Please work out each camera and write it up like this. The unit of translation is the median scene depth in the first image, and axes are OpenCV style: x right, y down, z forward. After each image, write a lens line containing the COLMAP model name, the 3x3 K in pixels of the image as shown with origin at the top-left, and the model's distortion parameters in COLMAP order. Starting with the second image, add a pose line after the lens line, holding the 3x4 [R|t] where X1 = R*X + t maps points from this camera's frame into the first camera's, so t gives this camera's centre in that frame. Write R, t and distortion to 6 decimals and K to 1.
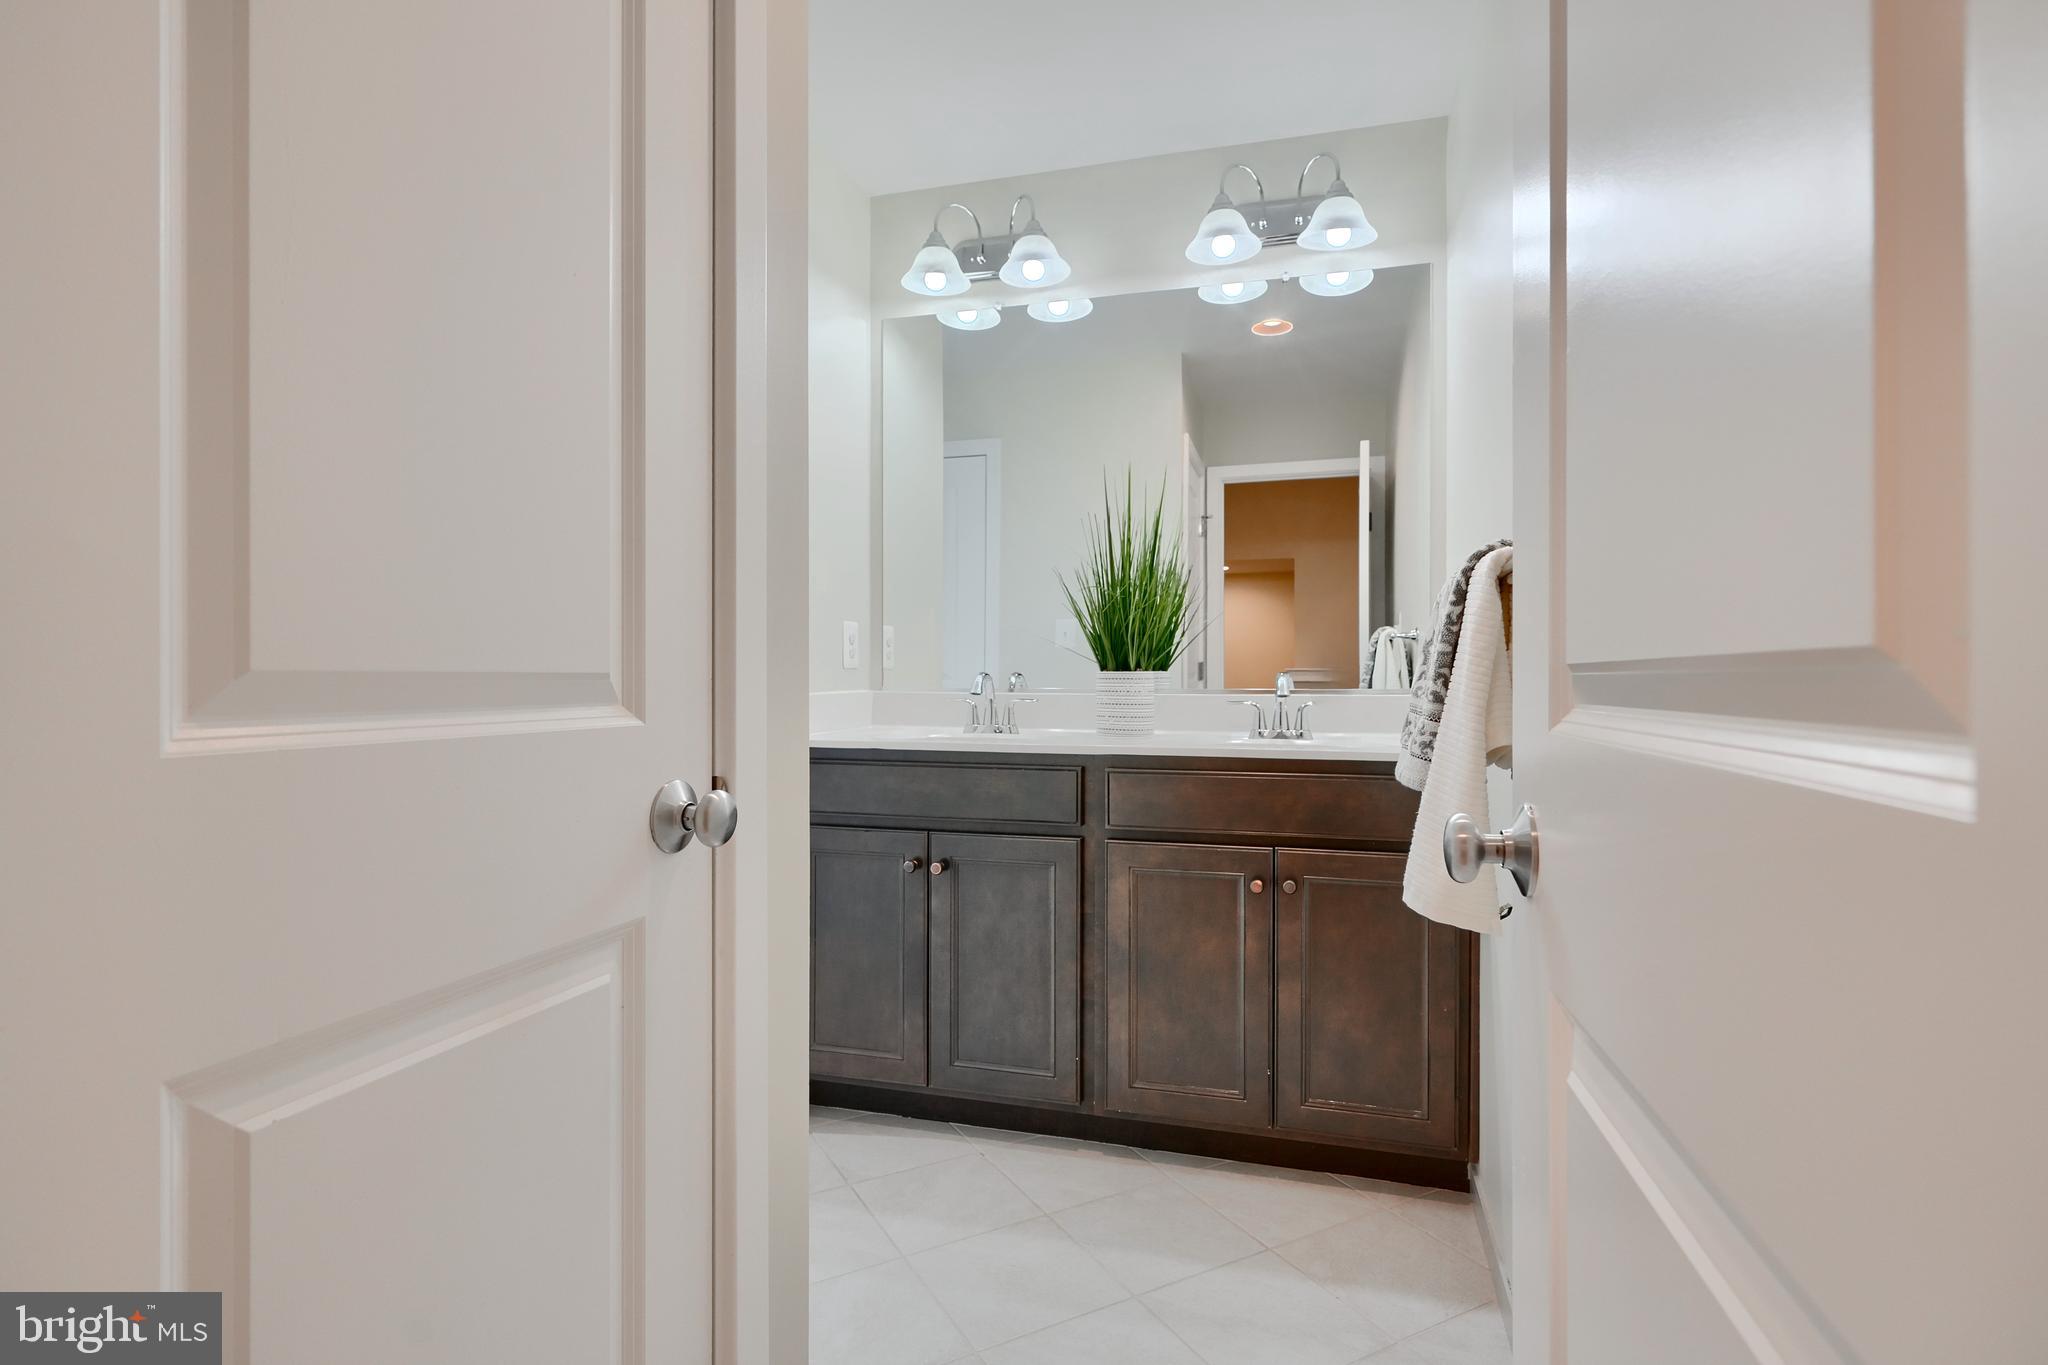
lens RADIAL K [[965.2, 0, 1028.9], [0, 965.2, 675.0], [0, 0, 1]] dist [0.000991, 0.001745]
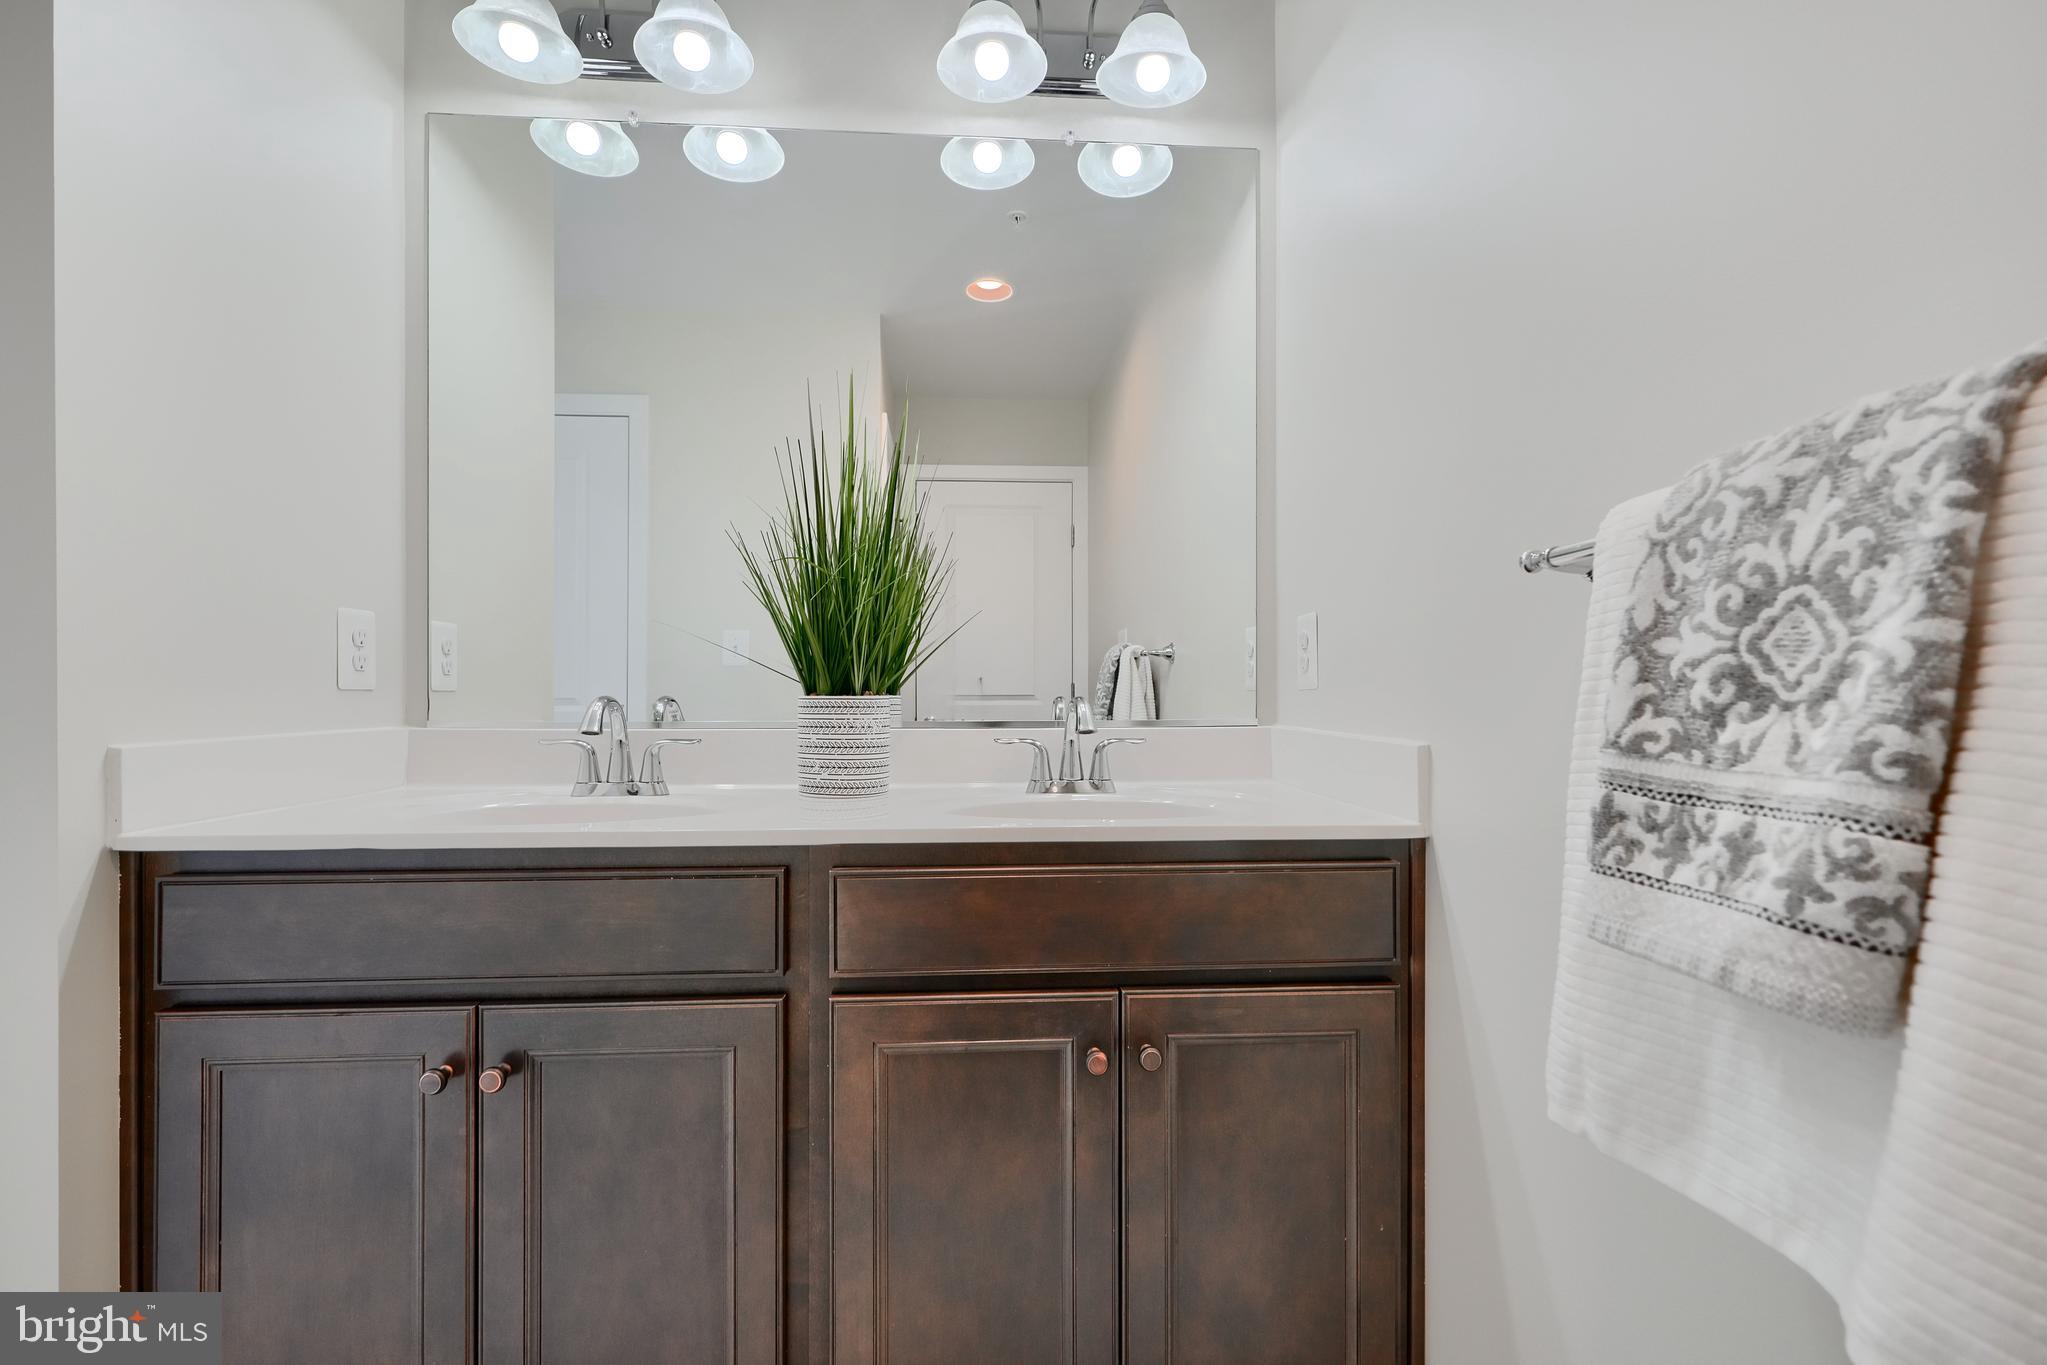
lens RADIAL K [[964.7, 0, 1039.2], [0, 964.7, 704.2], [0, 0, 1]] dist [0.000991, 0.001745]
pose [[0.940156, -0.002946, 0.340733, 0.003414], [0.000938, 0.999981, 0.006059, -0.002003], [-0.340744, -0.005377, 0.940141, 0.419593]]
